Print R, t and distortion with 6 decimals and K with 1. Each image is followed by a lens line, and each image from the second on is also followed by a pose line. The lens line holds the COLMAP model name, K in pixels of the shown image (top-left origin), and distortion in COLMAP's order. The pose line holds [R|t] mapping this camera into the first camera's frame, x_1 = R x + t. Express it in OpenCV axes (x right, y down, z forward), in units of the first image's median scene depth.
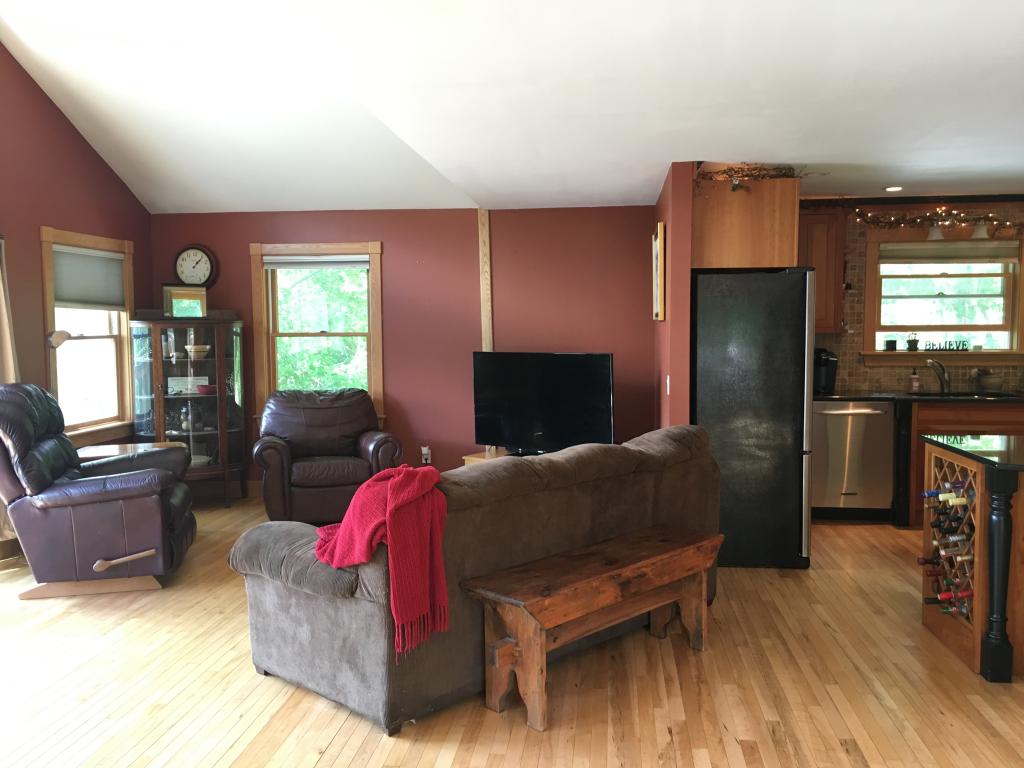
lens RADIAL K [[869.6, 0, 512.0], [0, 869.6, 384.0], [0, 0, 1]] dist [0.077043, -0.086639]
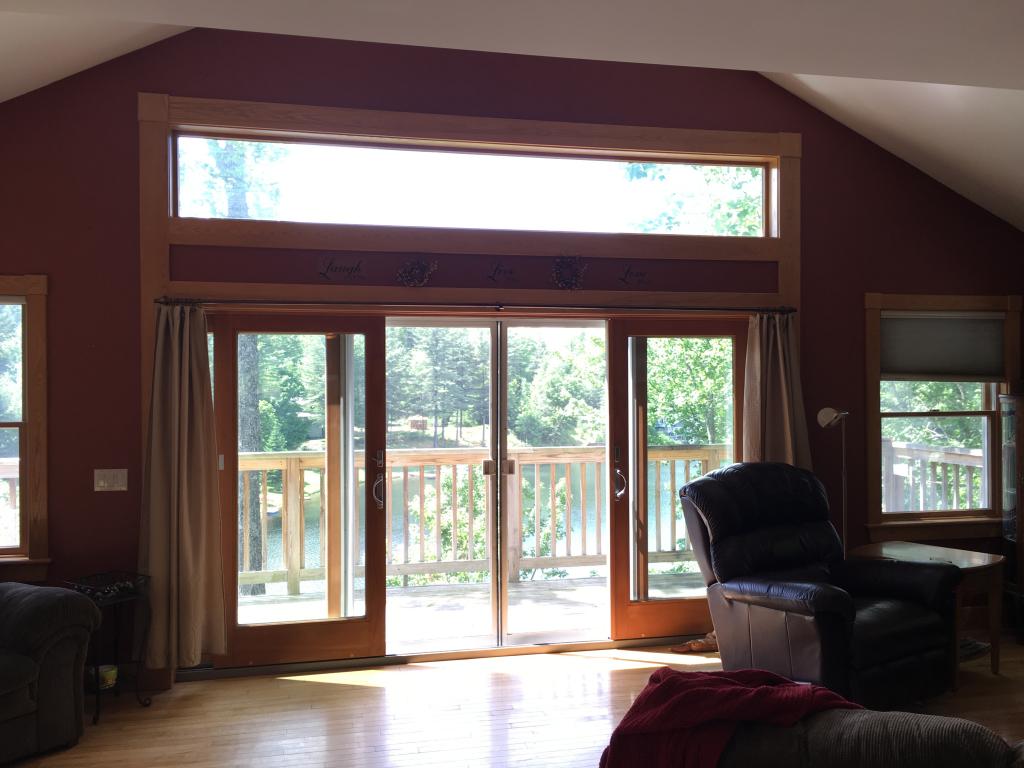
lens RADIAL K [[869.6, 0, 512.0], [0, 869.6, 384.0], [0, 0, 1]] dist [0.077043, -0.086639]
pose [[0.329327, 0.005732, -0.944199, 0.186293], [-0.065189, 0.997733, -0.016681, -0.039432], [0.941963, 0.067045, 0.328954, 0.315427]]
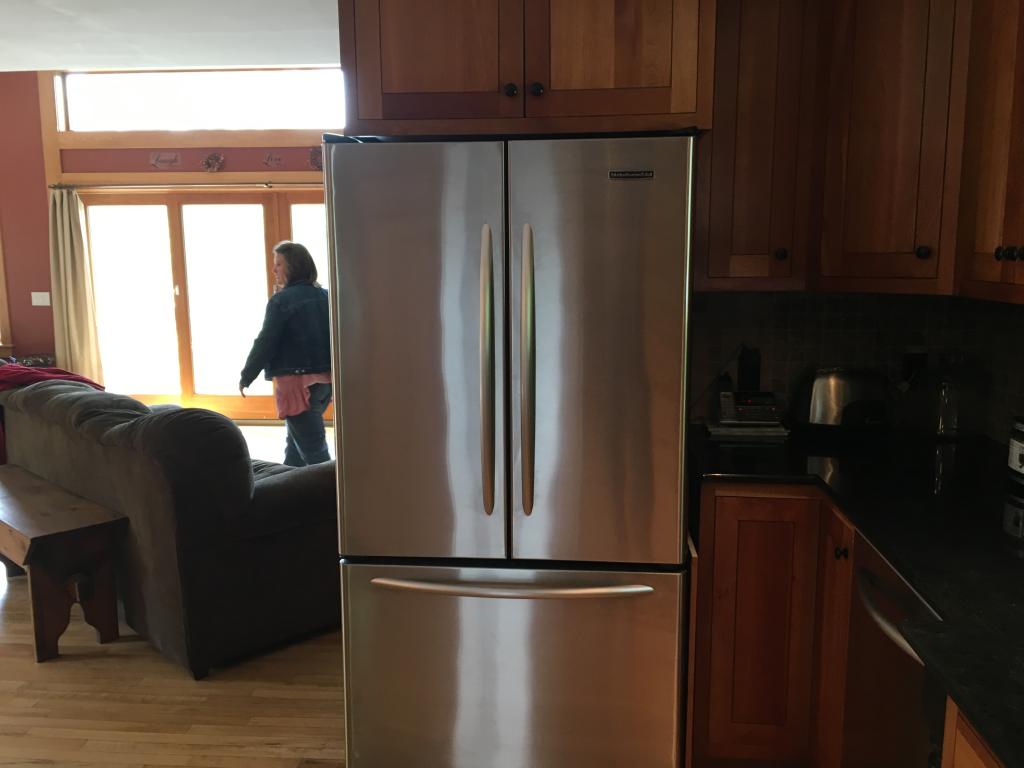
lens RADIAL K [[869.6, 0, 512.0], [0, 869.6, 384.0], [0, 0, 1]] dist [0.077043, -0.086639]
pose [[0.036999, 0.159893, -0.986441, 0.583066], [-0.063704, 0.985486, 0.157349, -0.064169], [0.997283, 0.057019, 0.046648, 0.797482]]
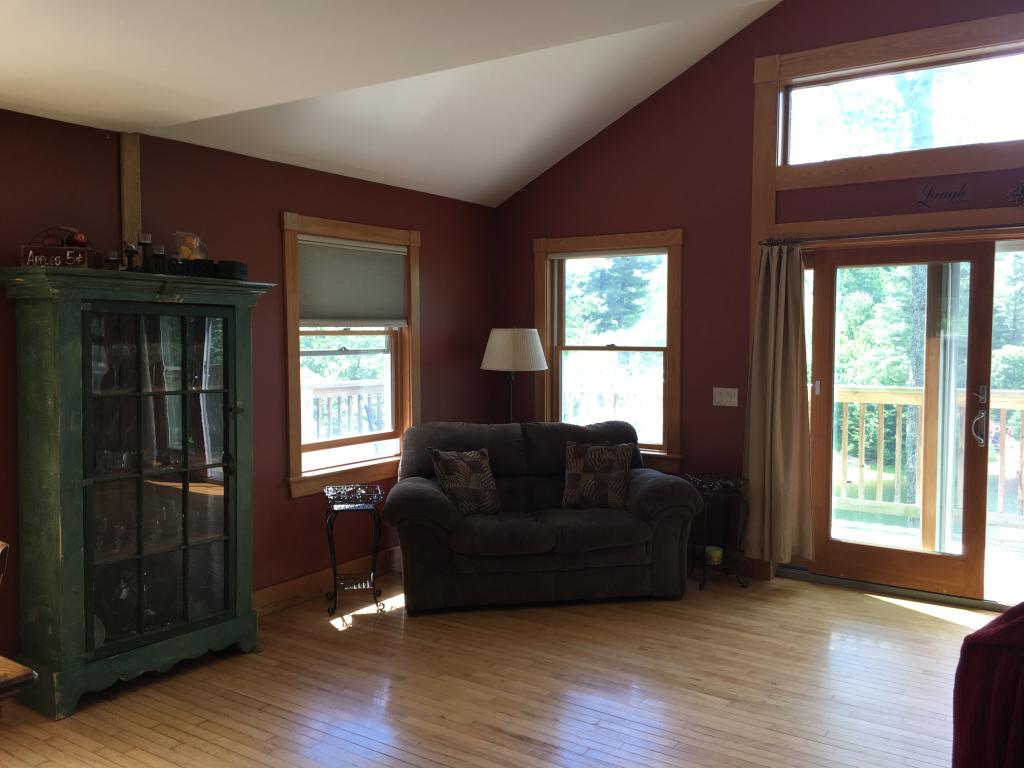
lens RADIAL K [[869.6, 0, 512.0], [0, 869.6, 384.0], [0, 0, 1]] dist [0.077043, -0.086639]
pose [[-0.453773, 0.061854, -0.888968, 0.248056], [-0.060067, 0.993196, 0.099767, -0.037144], [0.889091, 0.098669, -0.446970, 0.435705]]
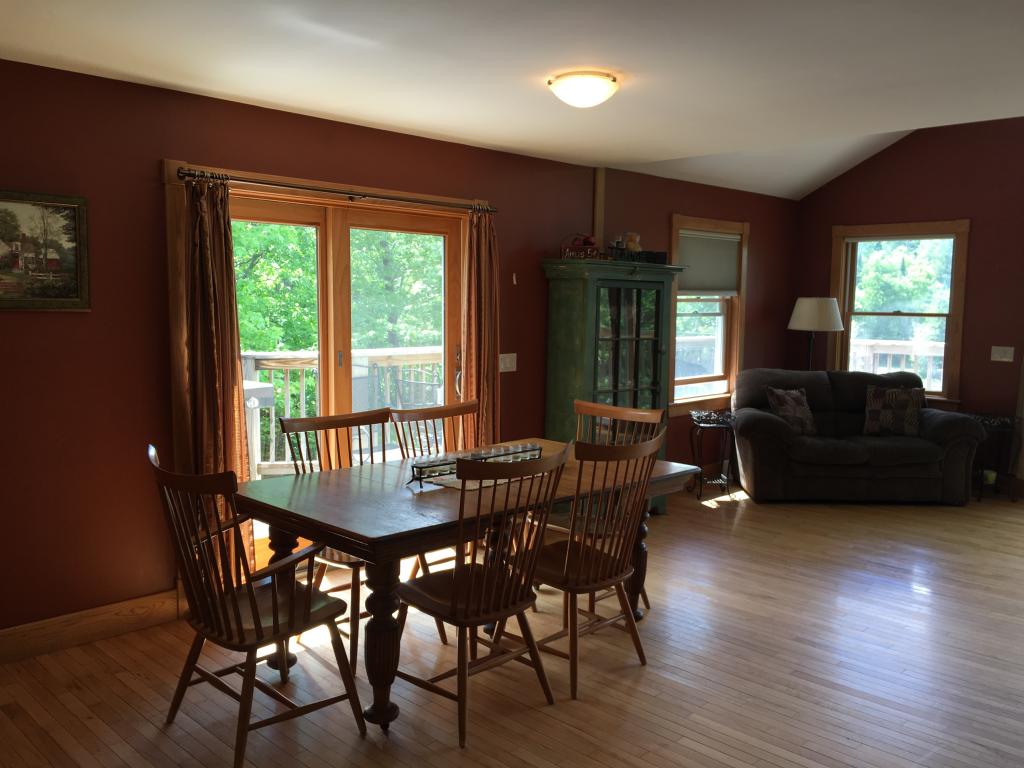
lens RADIAL K [[869.6, 0, 512.0], [0, 869.6, 384.0], [0, 0, 1]] dist [0.077043, -0.086639]
pose [[-0.609077, 0.080906, -0.788974, 0.597184], [-0.062648, 0.986767, 0.149552, -0.039718], [0.790633, 0.140516, -0.595948, 0.417571]]
